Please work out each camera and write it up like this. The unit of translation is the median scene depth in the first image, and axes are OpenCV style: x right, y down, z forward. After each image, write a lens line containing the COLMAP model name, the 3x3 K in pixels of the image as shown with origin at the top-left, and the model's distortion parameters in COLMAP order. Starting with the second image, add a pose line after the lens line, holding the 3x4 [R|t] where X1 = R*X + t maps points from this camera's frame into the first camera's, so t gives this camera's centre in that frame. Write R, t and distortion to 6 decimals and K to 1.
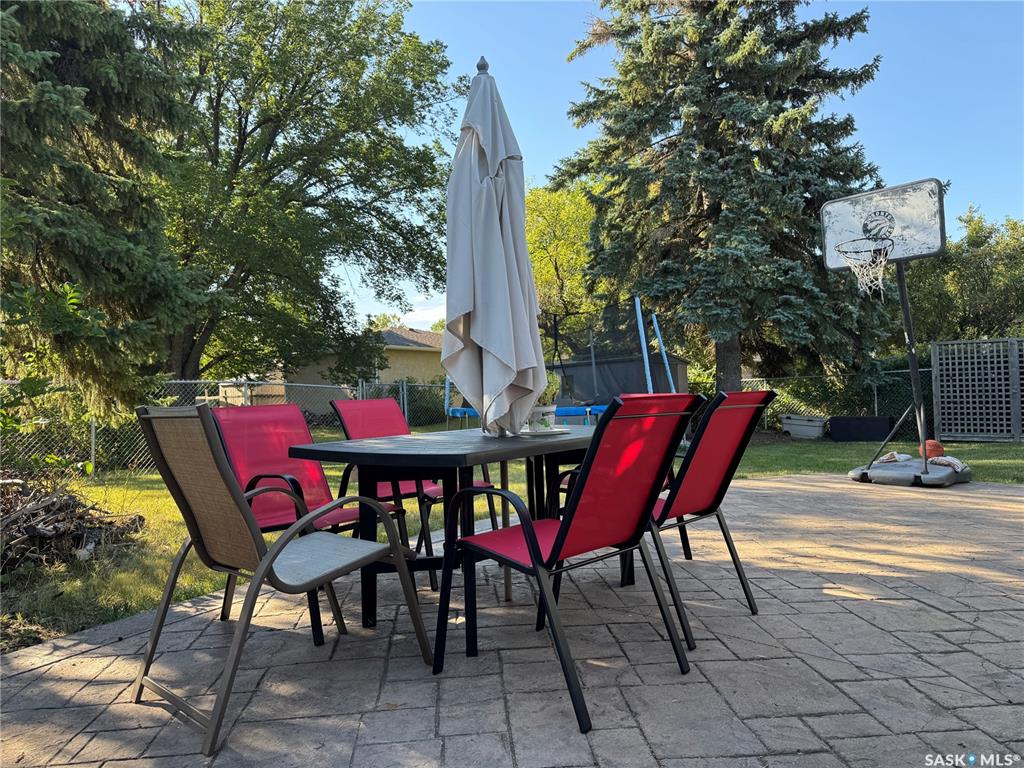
lens RADIAL K [[722.8, 0, 512.0], [0, 722.8, 384.0], [0, 0, 1]] dist [0.056342, -0.063557]
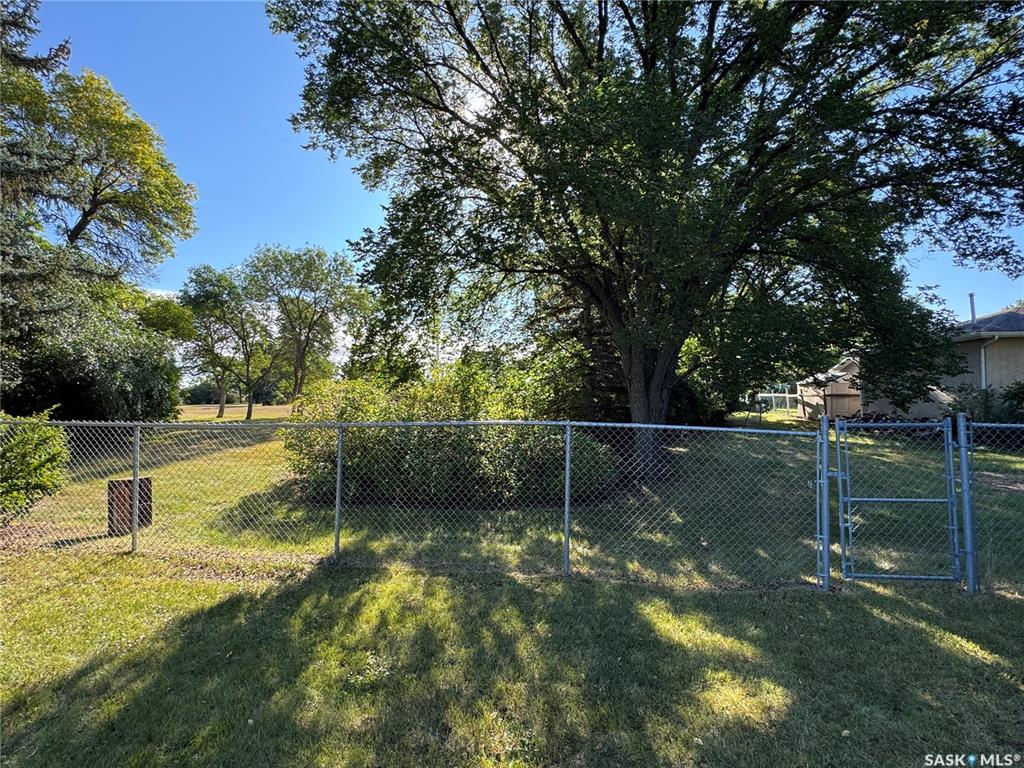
lens RADIAL K [[499.6, 0, 512.0], [0, 499.6, 384.0], [0, 0, 1]] dist [0.001066, 0.001067]
pose [[0.545109, -0.008176, -0.838325, -0.042902], [0.024051, 0.999693, 0.005889, -0.030800], [0.838020, -0.023373, 0.545139, 0.614434]]
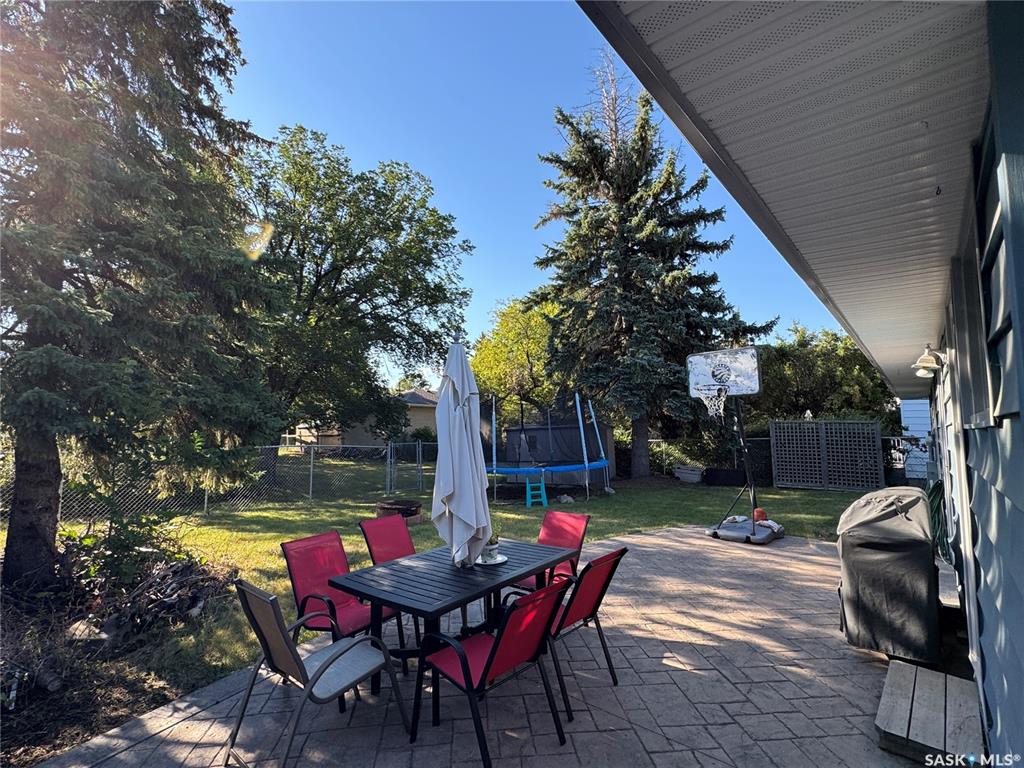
lens RADIAL K [[499.6, 0, 512.0], [0, 499.6, 384.0], [0, 0, 1]] dist [0.001066, 0.001067]
pose [[0.999630, 0.016093, 0.021950, 0.013270], [-0.014534, 0.997482, -0.069412, -0.052514], [-0.023012, 0.069067, 0.997347, -0.028148]]
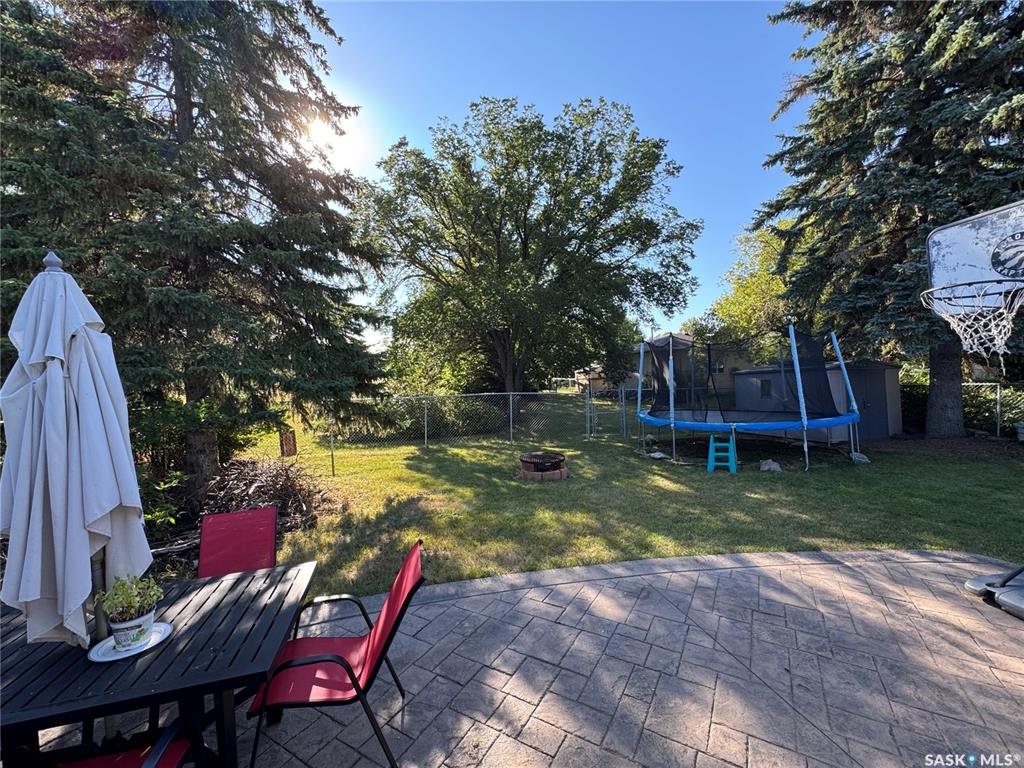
lens RADIAL K [[420.7, 0, 512.0], [0, 420.7, 384.0], [0, 0, 1]] dist [-0.002077, 0.000153]
pose [[0.815241, 0.006479, -0.579085, 0.159786], [0.027242, 0.998401, 0.049522, -0.059316], [0.578481, -0.056147, 0.813761, 0.184272]]
